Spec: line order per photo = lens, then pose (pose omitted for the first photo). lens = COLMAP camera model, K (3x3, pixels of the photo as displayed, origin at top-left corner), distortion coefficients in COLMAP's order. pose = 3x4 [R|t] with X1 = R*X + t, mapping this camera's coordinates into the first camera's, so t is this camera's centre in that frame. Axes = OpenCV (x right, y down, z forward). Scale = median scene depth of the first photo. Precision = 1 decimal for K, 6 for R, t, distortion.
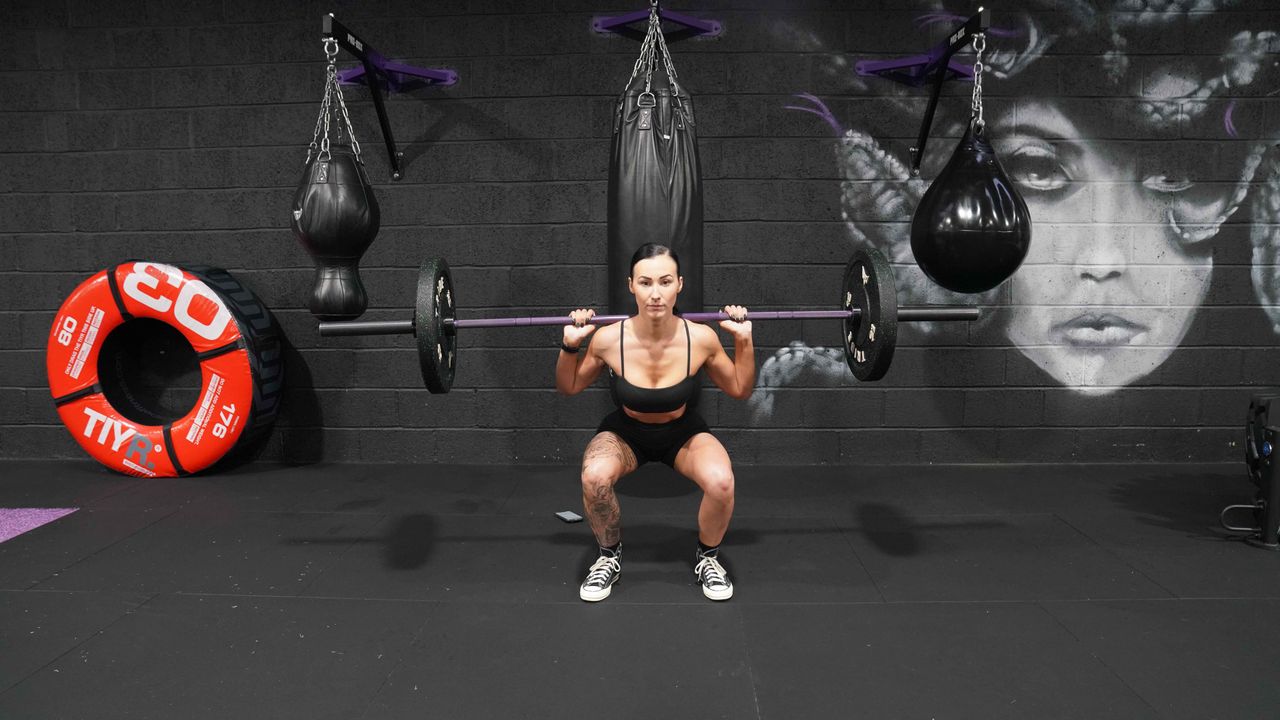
lens RADIAL K [[882.0, 0, 637.0], [0, 882.0, 367.7], [0, 0, 1]] dist [-0.127829, 0.094328]
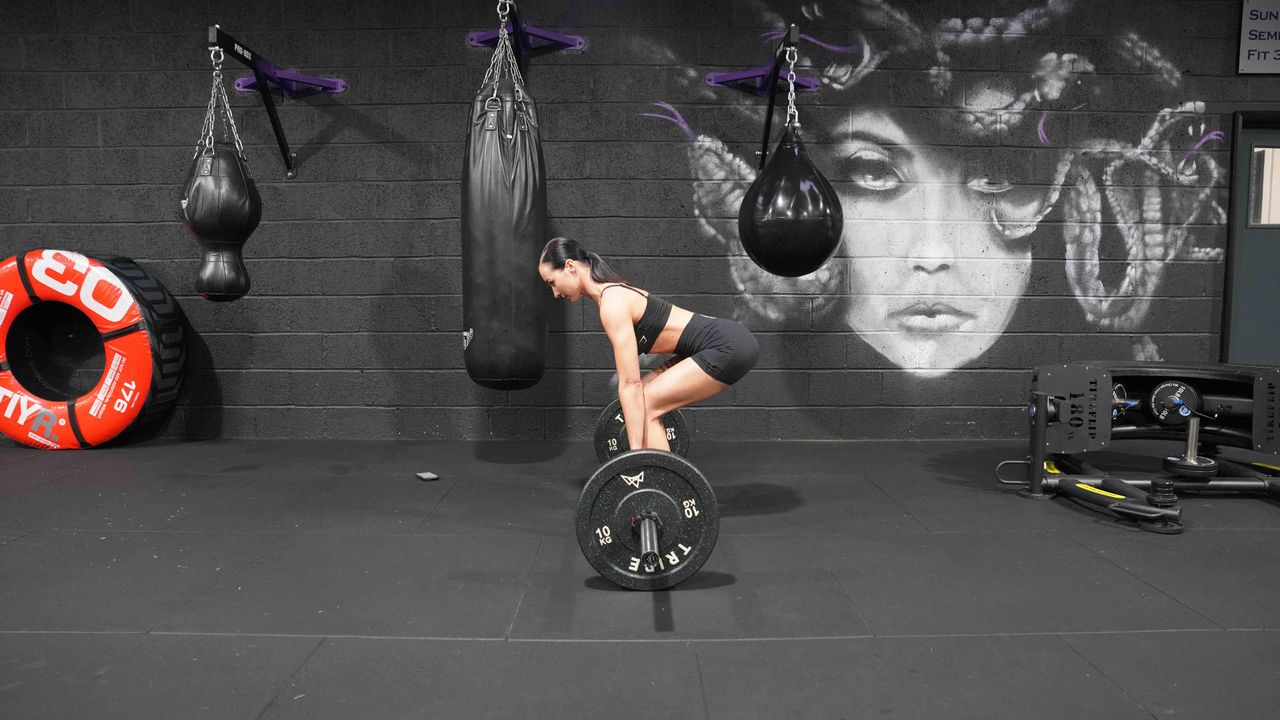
lens RADIAL K [[882.0, 0, 636.1], [0, 882.0, 366.6], [0, 0, 1]] dist [-0.127829, 0.094328]
pose [[0.999180, 0.003358, 0.040349, 0.118952], [-0.002396, 0.999712, -0.023862, 0.047389], [-0.040418, 0.023745, 0.998901, -0.100206]]
